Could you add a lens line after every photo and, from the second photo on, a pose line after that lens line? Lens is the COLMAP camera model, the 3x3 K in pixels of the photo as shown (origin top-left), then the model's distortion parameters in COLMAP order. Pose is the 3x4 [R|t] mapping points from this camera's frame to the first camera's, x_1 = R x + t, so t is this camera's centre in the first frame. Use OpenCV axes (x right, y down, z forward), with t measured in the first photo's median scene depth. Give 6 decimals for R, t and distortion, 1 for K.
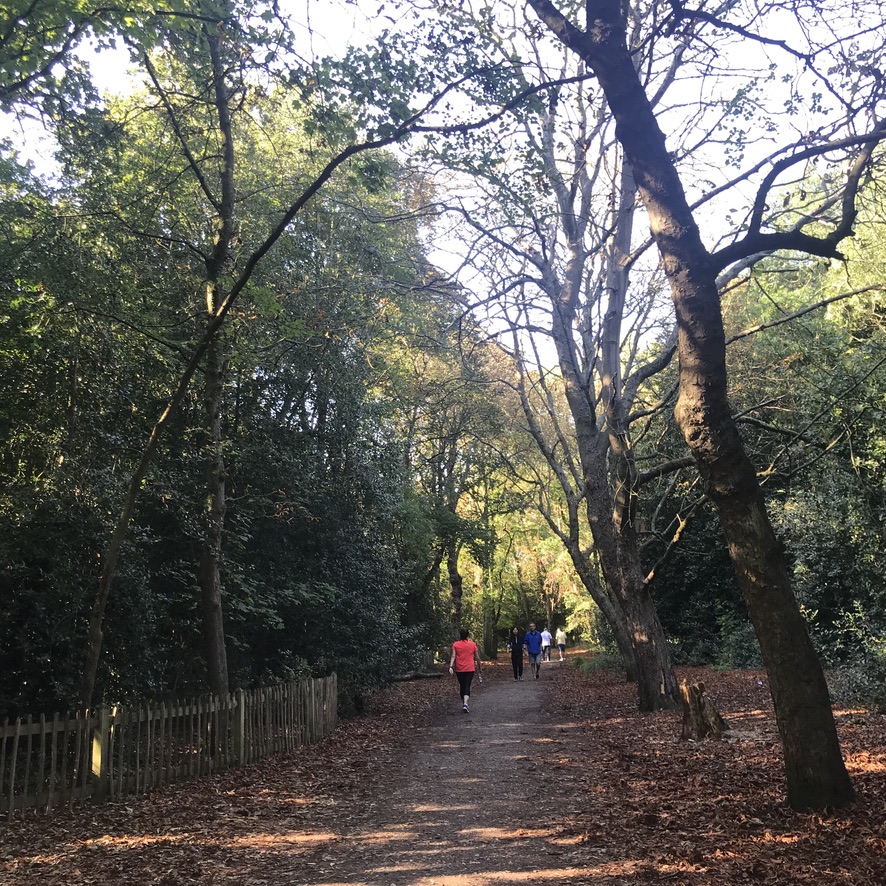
lens RADIAL K [[921.0, 0, 443.2], [0, 921.0, 442.1], [0, 0, 1]] dist [0.041087, 0.000000]
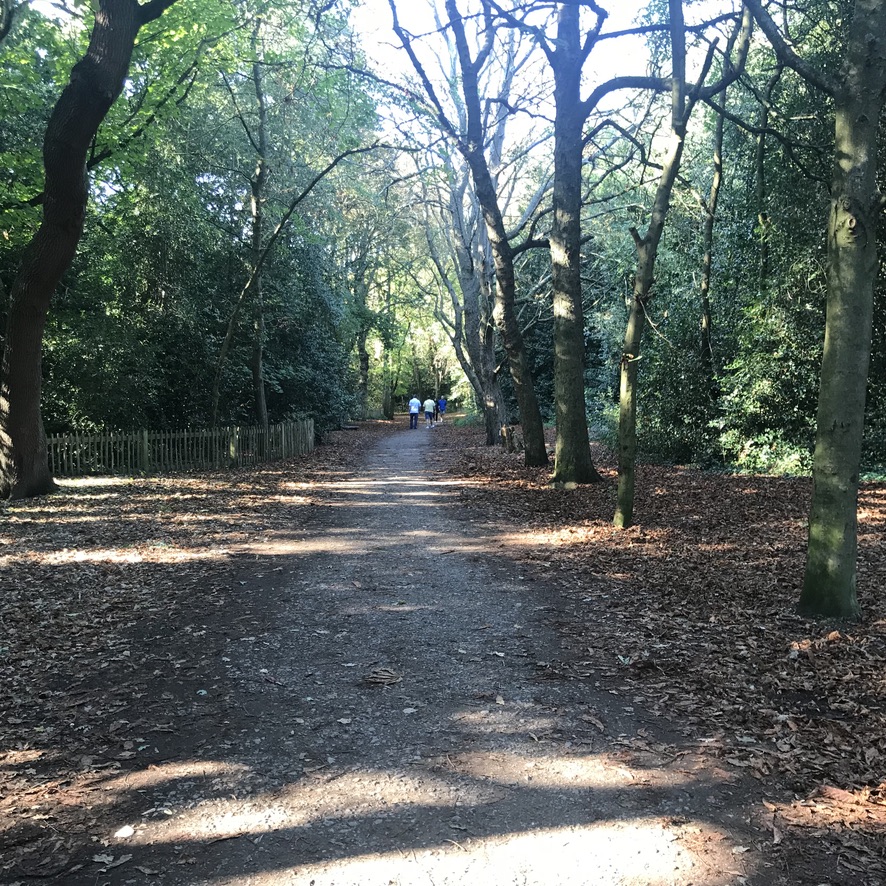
lens RADIAL K [[921.0, 0, 442.5], [0, 921.0, 443.0], [0, 0, 1]] dist [0.041087, 0.000000]
pose [[0.992517, 0.022948, 0.119927, -0.034046], [-0.052083, 0.967914, 0.245824, -0.059190], [-0.110438, -0.250230, 0.961867, -0.288025]]
